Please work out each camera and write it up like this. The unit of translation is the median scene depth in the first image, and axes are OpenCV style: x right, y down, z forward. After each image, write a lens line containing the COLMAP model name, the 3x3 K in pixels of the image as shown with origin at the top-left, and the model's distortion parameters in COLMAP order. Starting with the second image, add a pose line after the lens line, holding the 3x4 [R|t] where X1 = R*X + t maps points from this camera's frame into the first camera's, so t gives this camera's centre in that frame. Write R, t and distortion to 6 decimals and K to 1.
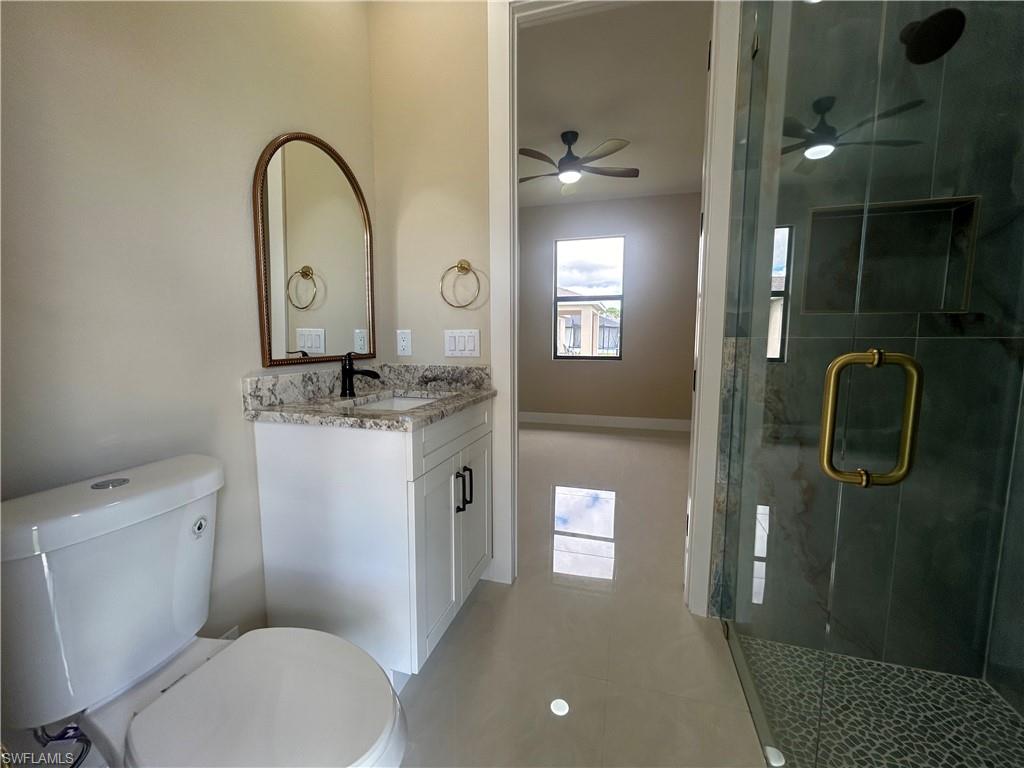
lens RADIAL K [[416.1, 0, 511.5], [0, 416.1, 380.3], [0, 0, 1]] dist [-0.002871, 0.002290]
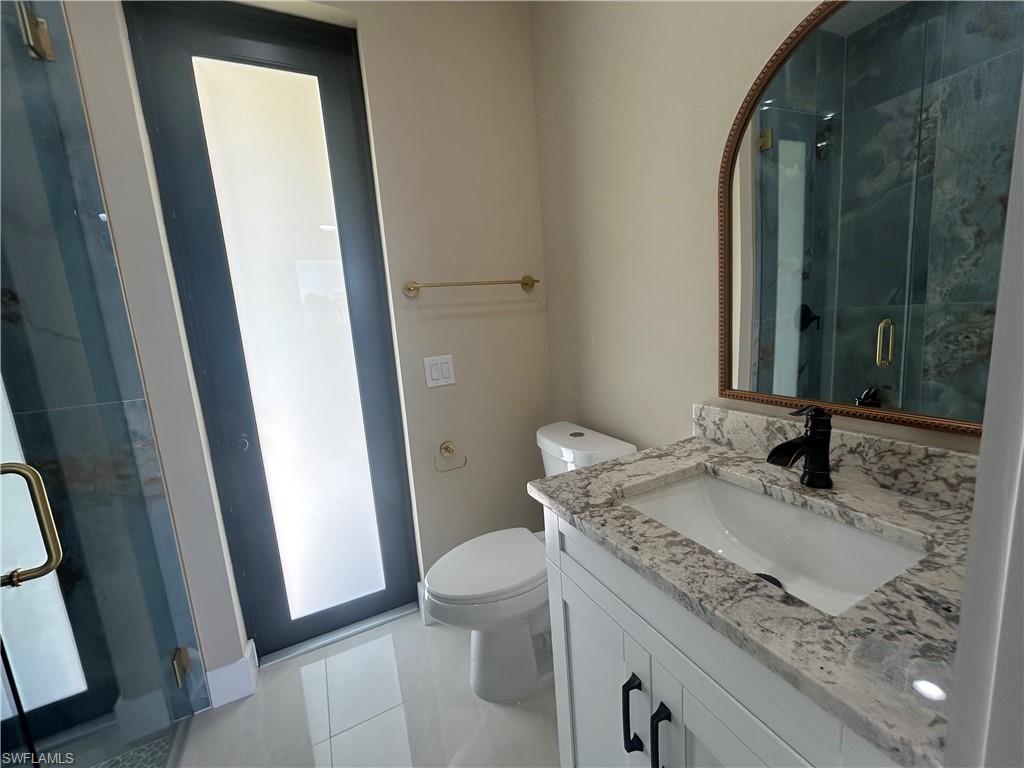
lens RADIAL K [[416.1, 0, 510.2], [0, 416.1, 382.7], [0, 0, 1]] dist [-0.002871, 0.002290]
pose [[-0.724390, 0.161729, -0.670151, 0.279196], [-0.001357, 0.971756, 0.235983, -0.256460], [0.689389, 0.171853, -0.703711, 1.283086]]
